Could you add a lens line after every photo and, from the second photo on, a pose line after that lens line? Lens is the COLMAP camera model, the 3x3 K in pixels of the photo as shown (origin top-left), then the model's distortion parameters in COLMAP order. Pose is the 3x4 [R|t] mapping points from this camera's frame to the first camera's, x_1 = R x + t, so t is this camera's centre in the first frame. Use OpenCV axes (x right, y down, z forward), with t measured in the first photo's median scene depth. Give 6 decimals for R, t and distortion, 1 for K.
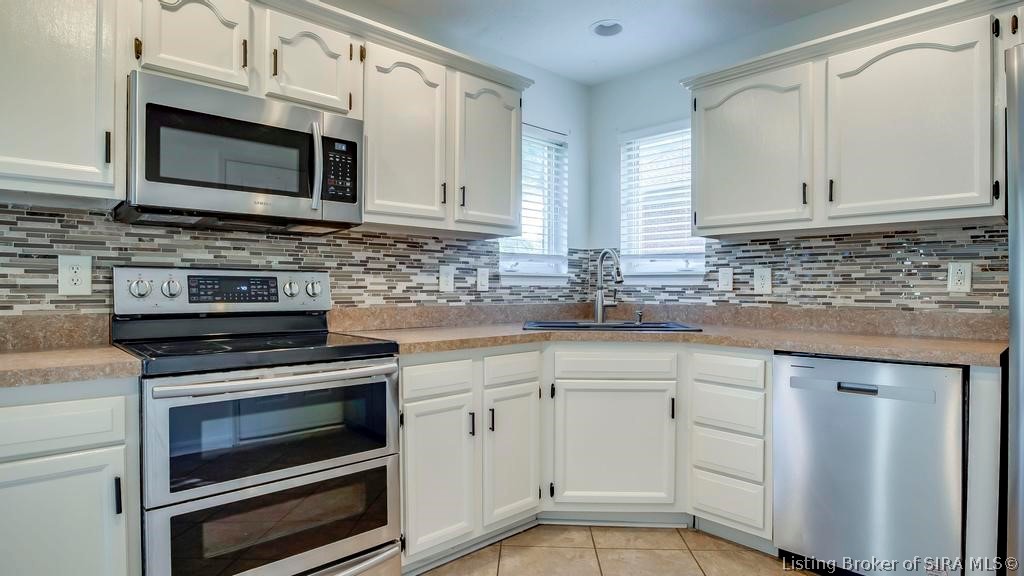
lens RADIAL K [[542.6, 0, 524.3], [0, 542.6, 291.8], [0, 0, 1]] dist [-0.053470, 0.018835]
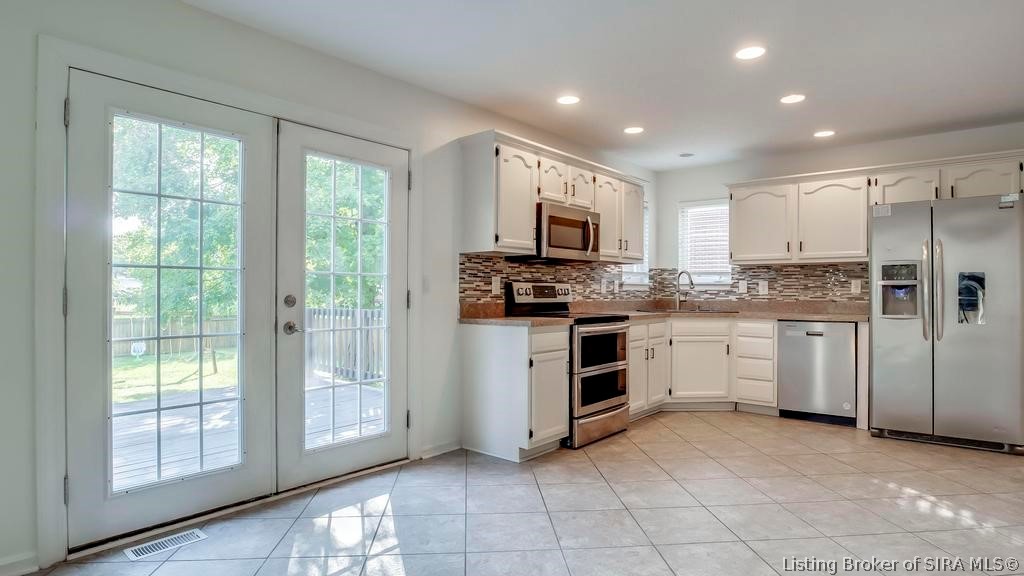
lens RADIAL K [[542.6, 0, 524.3], [0, 542.6, 292.3], [0, 0, 1]] dist [-0.053470, 0.018835]
pose [[0.994149, 0.000320, 0.108020, -0.764609], [0.000300, 0.999984, -0.005727, 0.008604], [-0.108020, 0.005726, 0.994132, -1.023821]]
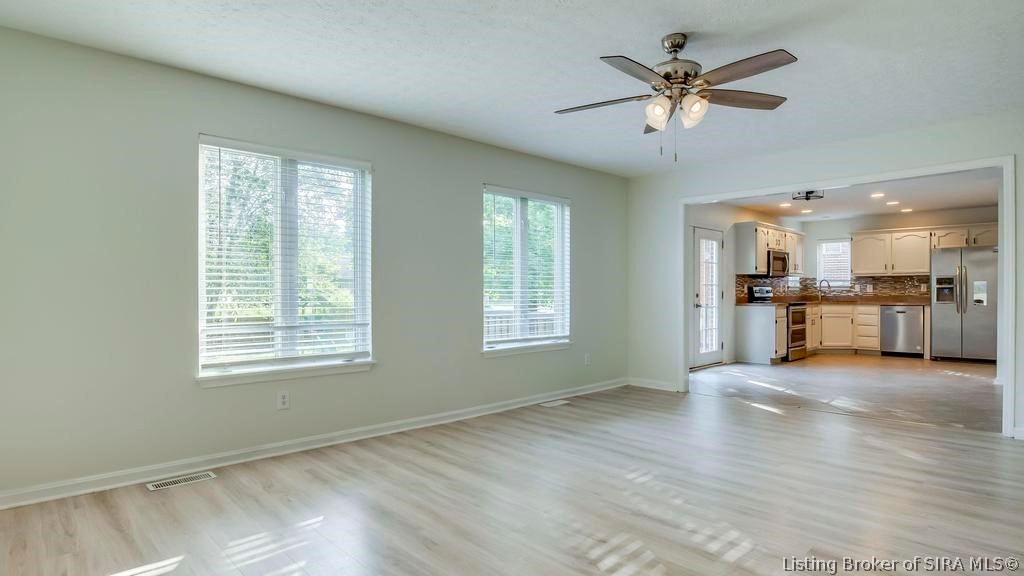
lens RADIAL K [[542.6, 0, 512.6], [0, 542.6, 297.2], [0, 0, 1]] dist [-0.053470, 0.018835]
pose [[0.999938, -0.005570, -0.009616, -2.294743], [0.005606, 0.999977, 0.003712, 0.012670], [0.009595, -0.003766, 0.999947, -3.085647]]
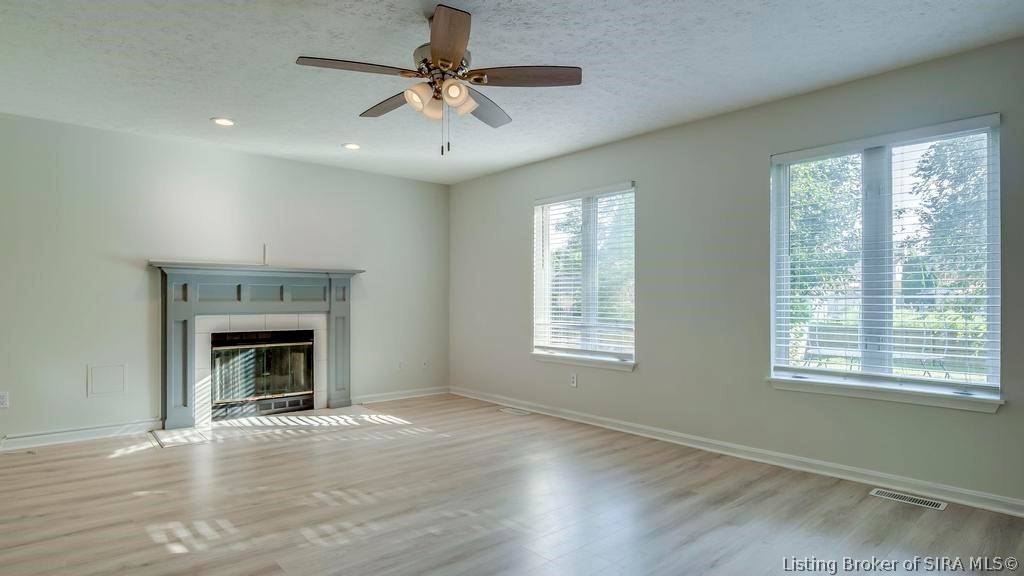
lens RADIAL K [[542.6, 0, 514.2], [0, 542.6, 293.9], [0, 0, 1]] dist [-0.053470, 0.018835]
pose [[-0.039099, -0.016550, -0.999098, -0.815449], [-0.006265, 0.999847, -0.016318, 0.013206], [0.999216, 0.005621, -0.039197, -1.647034]]
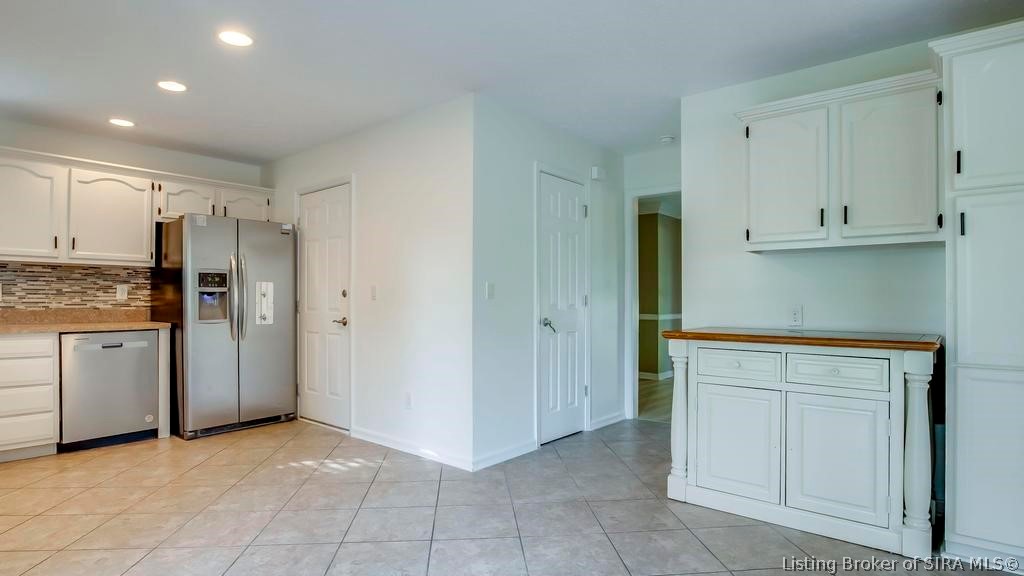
lens RADIAL K [[542.6, 0, 503.4], [0, 542.6, 289.6], [0, 0, 1]] dist [-0.053470, 0.018835]
pose [[-0.097721, 0.012884, 0.995130, -1.328176], [0.005029, 0.999910, -0.012452, -0.004081], [-0.995201, 0.003787, -0.097777, -0.269600]]
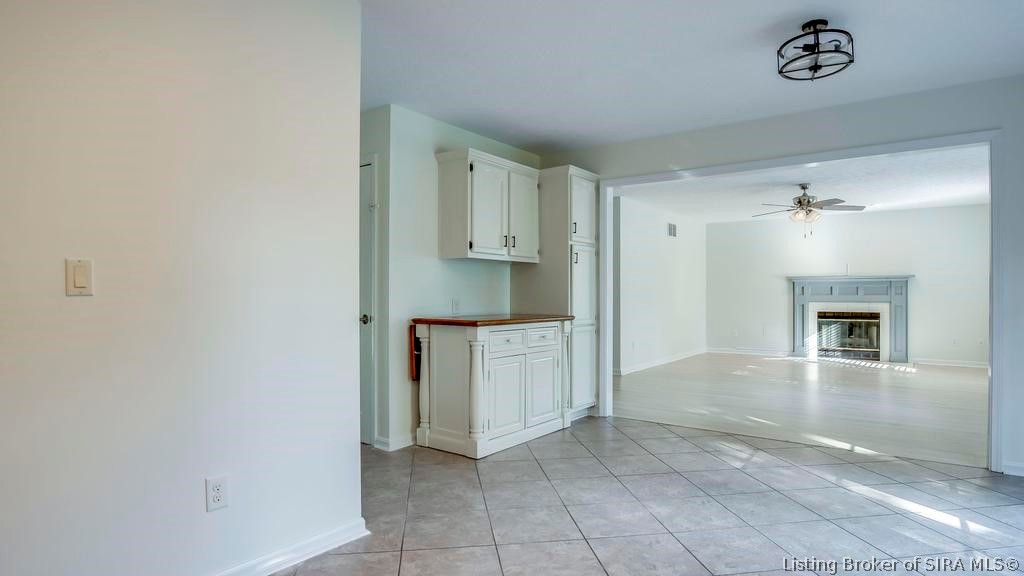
lens RADIAL K [[542.6, 0, 526.5], [0, 542.6, 293.8], [0, 0, 1]] dist [-0.053470, 0.018835]
pose [[-0.984642, -0.004634, -0.174527, 0.078633], [-0.005565, 0.999973, 0.004844, -0.005054], [0.174500, 0.005741, -0.984641, 0.792923]]
